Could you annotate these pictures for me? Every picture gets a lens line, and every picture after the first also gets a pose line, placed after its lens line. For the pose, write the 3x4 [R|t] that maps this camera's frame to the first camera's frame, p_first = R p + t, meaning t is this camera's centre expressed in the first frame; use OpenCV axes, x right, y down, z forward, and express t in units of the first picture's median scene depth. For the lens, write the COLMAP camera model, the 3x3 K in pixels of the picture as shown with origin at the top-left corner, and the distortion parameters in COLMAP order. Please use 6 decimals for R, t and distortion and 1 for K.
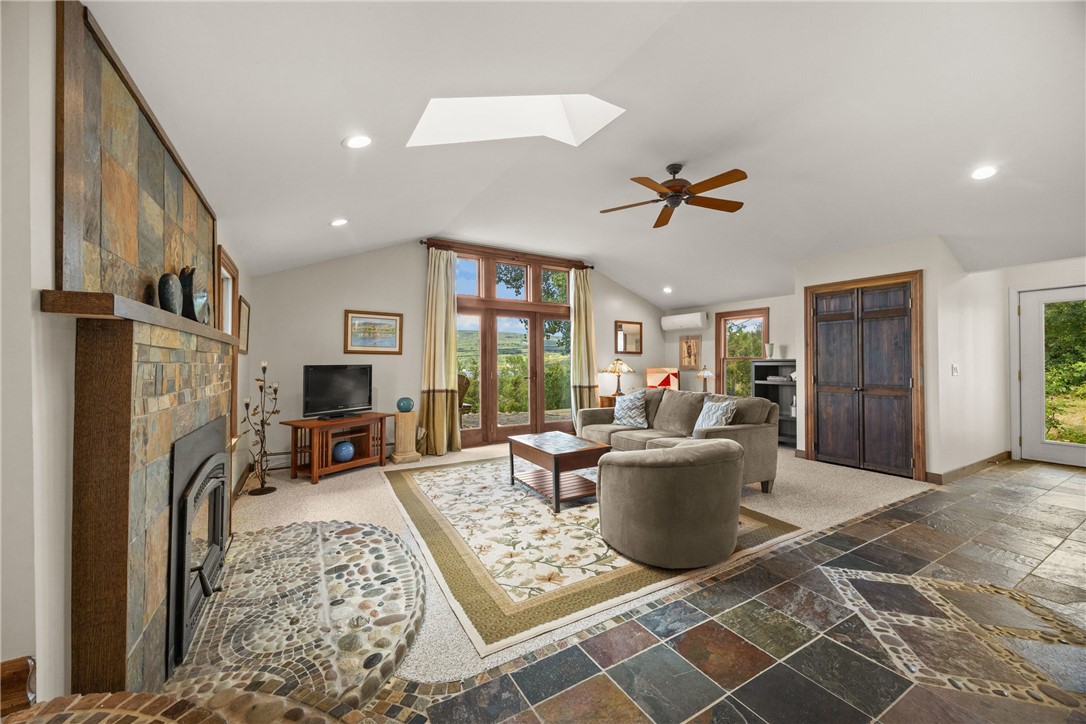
lens RADIAL K [[431.4, 0, 534.7], [0, 431.4, 355.8], [0, 0, 1]] dist [0.003471, 0.000265]
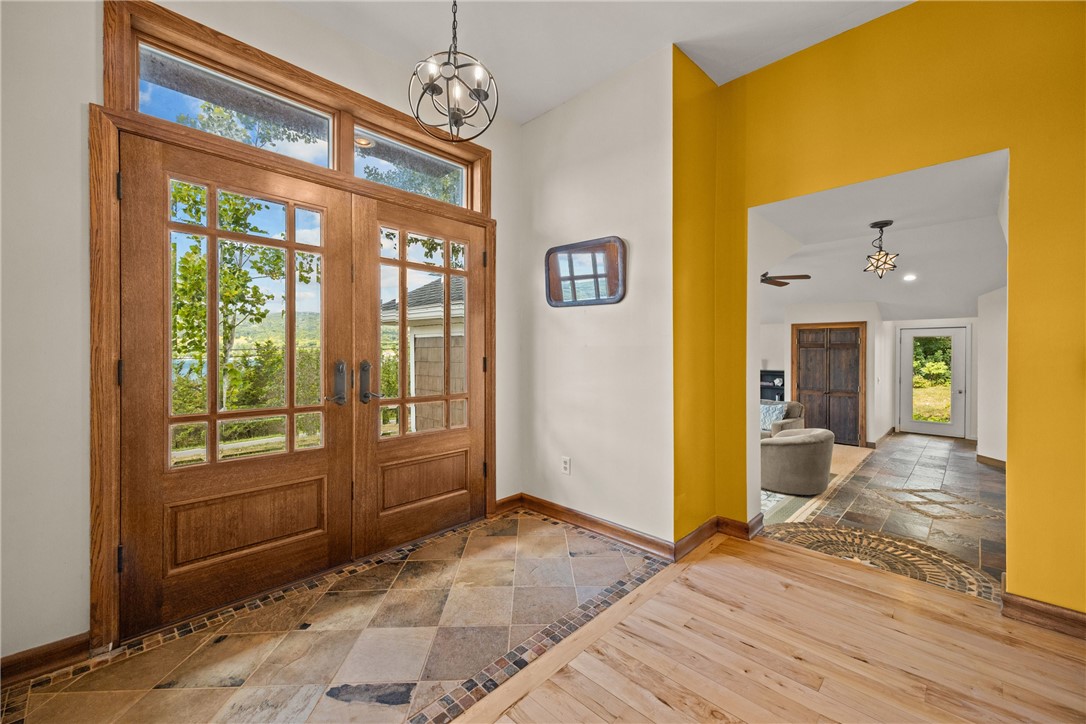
lens RADIAL K [[431.4, 0, 549.0], [0, 431.4, 354.3], [0, 0, 1]] dist [0.003471, 0.000265]
pose [[0.973423, -0.003317, 0.228989, -0.636997], [-0.001422, 0.999788, 0.020527, -0.098284], [-0.229009, -0.020307, 0.973212, -0.321427]]
